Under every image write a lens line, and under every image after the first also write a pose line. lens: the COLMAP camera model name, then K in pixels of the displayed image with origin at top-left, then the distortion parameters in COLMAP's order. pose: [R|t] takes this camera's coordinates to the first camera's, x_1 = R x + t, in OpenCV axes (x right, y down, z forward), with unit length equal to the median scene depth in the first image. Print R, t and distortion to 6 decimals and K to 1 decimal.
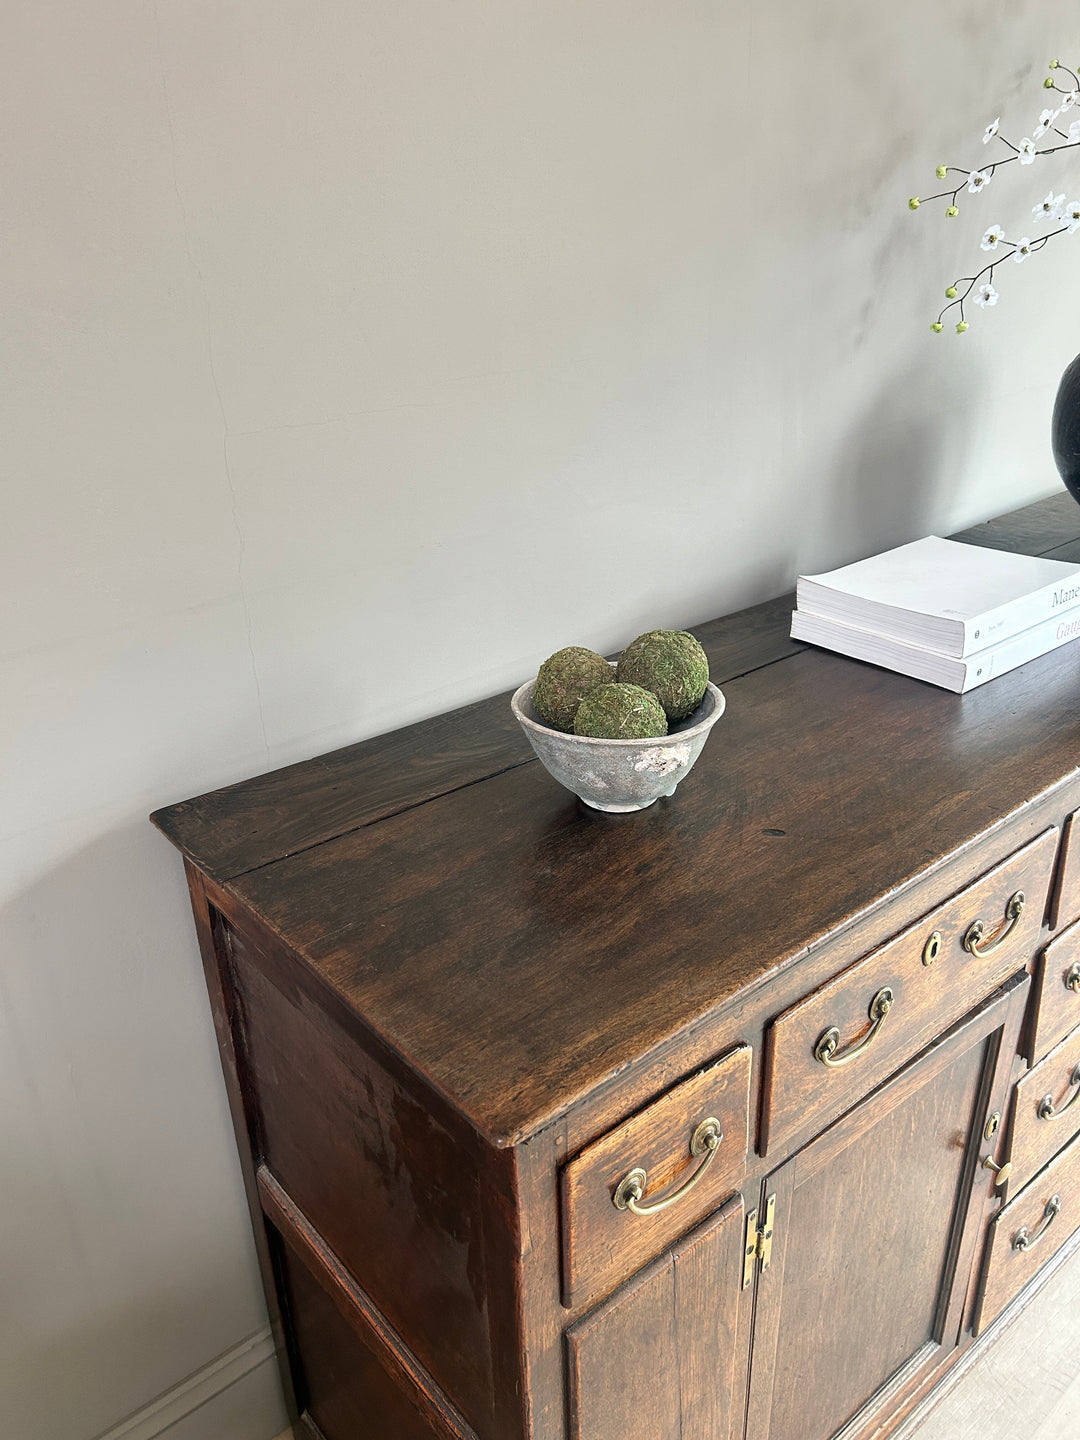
lens RADIAL K [[1086.8, 0, 546.0], [0, 1086.8, 714.2], [0, 0, 1]] dist [0.054589, -0.050544]
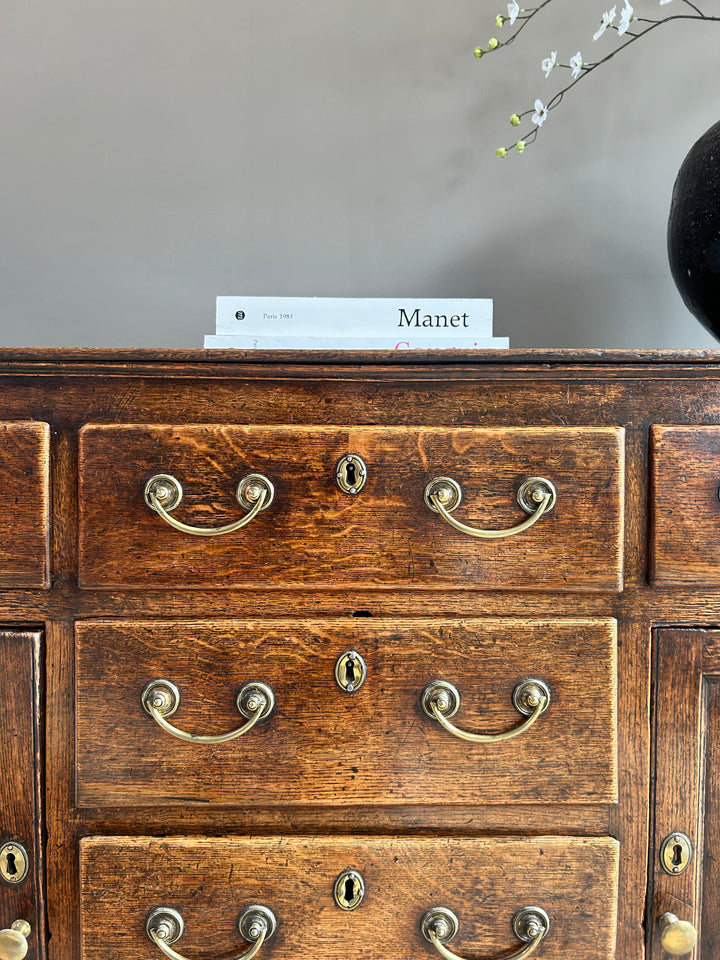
lens RADIAL K [[734.7, 0, 355.8], [0, 734.7, 471.2], [0, 0, 1]] dist [0.040666, -0.063644]
pose [[0.766249, 0.068652, -0.638865, 1.150152], [-0.299692, 0.917687, -0.260835, 0.240864], [0.568372, 0.391327, 0.723752, 0.849604]]
